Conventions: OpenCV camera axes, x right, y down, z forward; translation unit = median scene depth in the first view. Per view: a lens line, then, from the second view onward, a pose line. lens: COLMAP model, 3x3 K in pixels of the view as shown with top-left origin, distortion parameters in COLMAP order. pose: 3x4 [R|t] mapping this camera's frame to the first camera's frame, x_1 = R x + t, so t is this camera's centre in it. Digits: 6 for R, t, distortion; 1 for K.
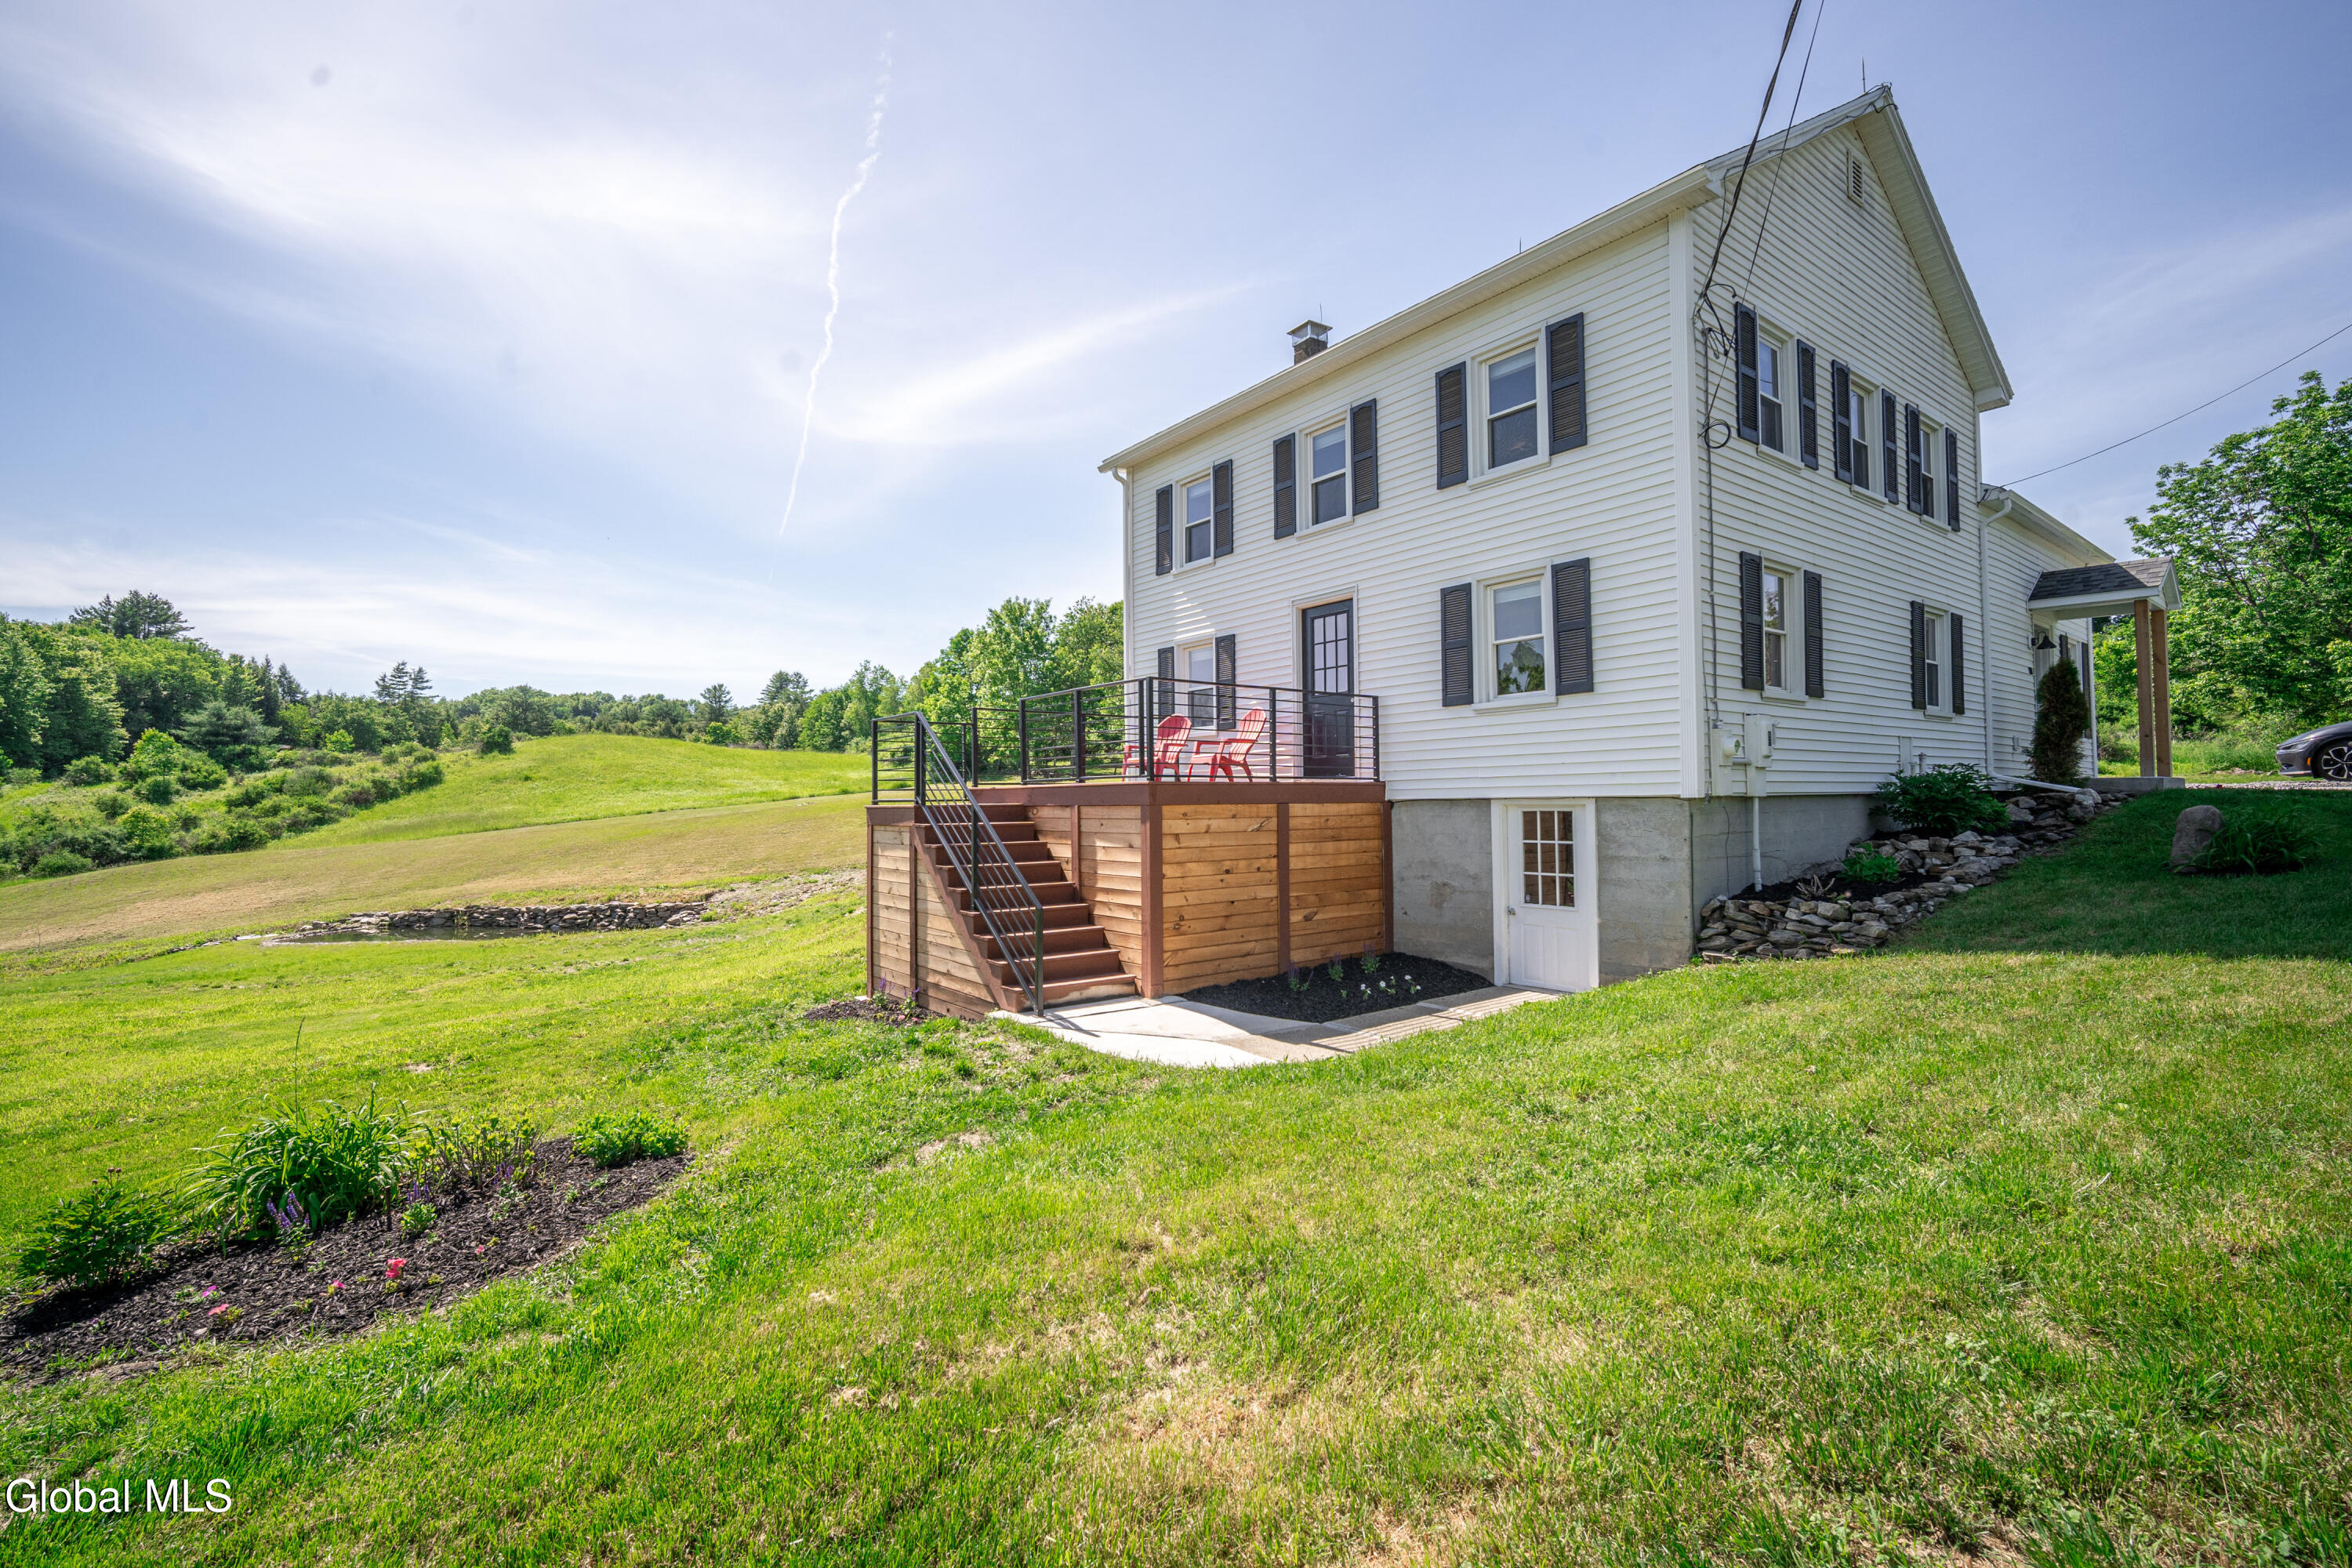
lens RADIAL K [[1024.0, 0, 1177.5], [0, 1024.0, 774.2], [0, 0, 1]] dist [-0.015538, 0.006921]
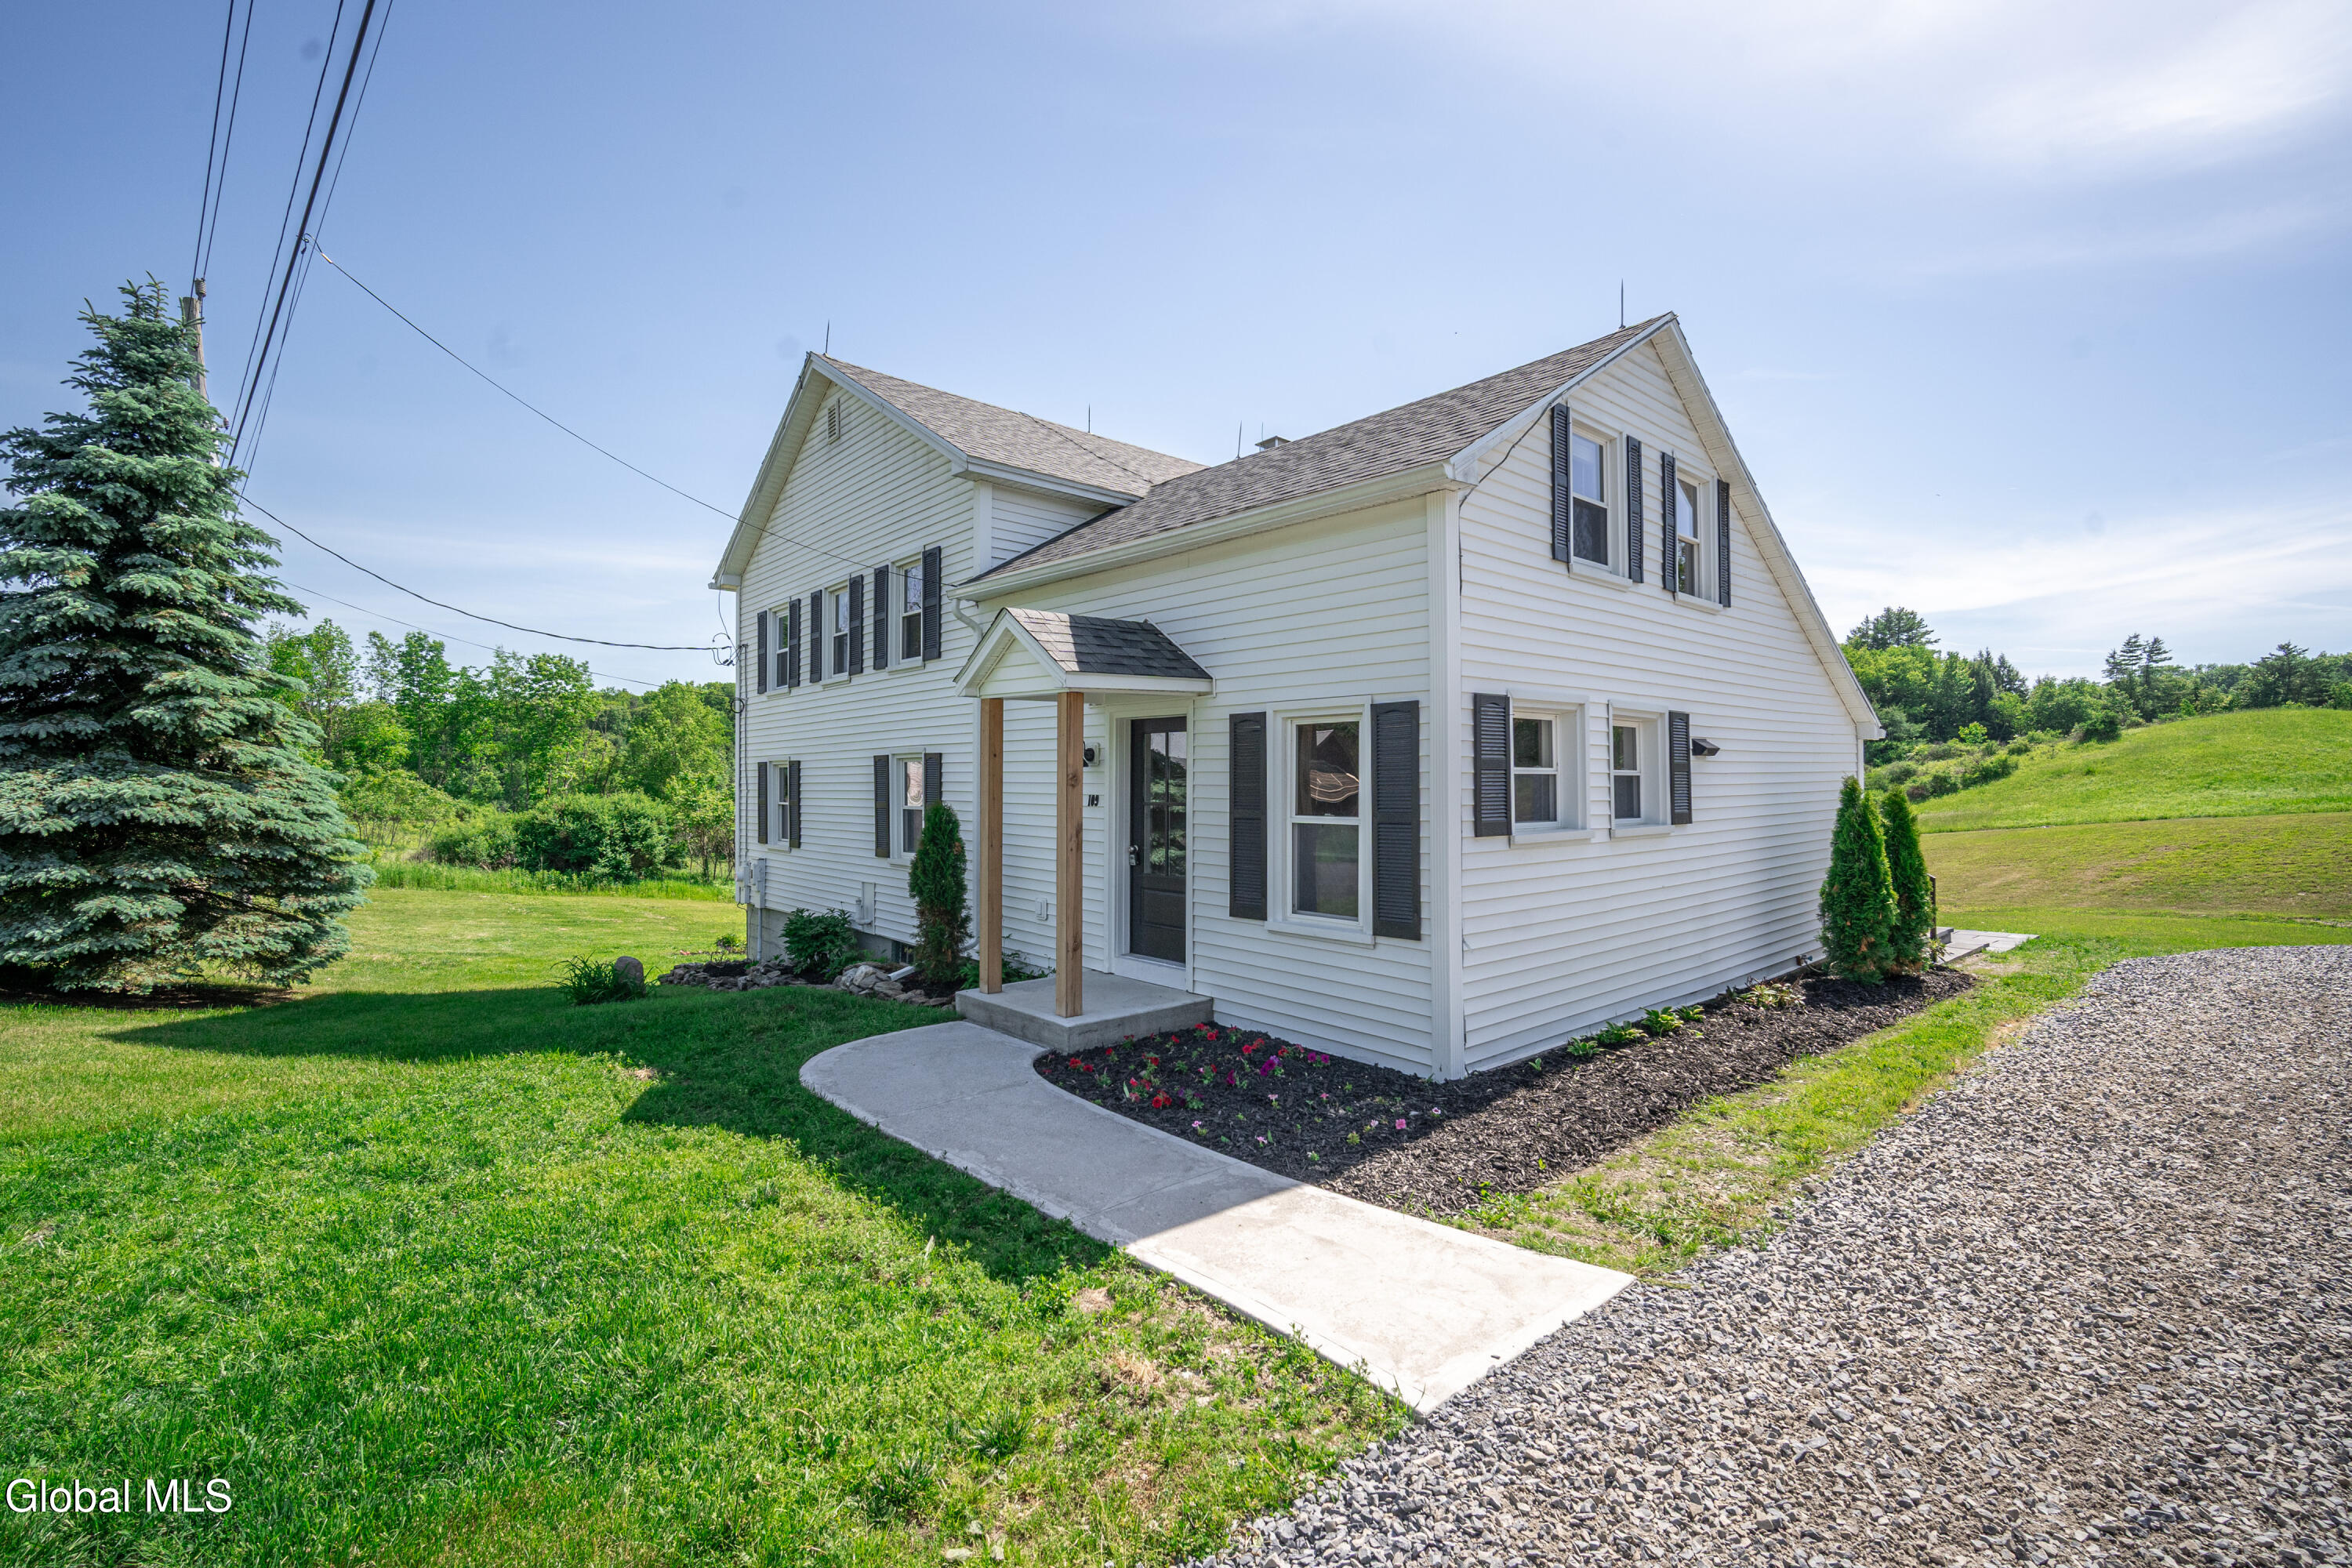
lens RADIAL K [[1024.0, 0, 1177.5], [0, 1024.0, 774.2], [0, 0, 1]] dist [-0.015538, 0.006921]
pose [[0.101530, 0.004209, -0.994824, 0.104393], [0.021367, 0.999751, 0.006411, -0.008752], [0.994603, -0.021908, 0.101415, 0.032834]]
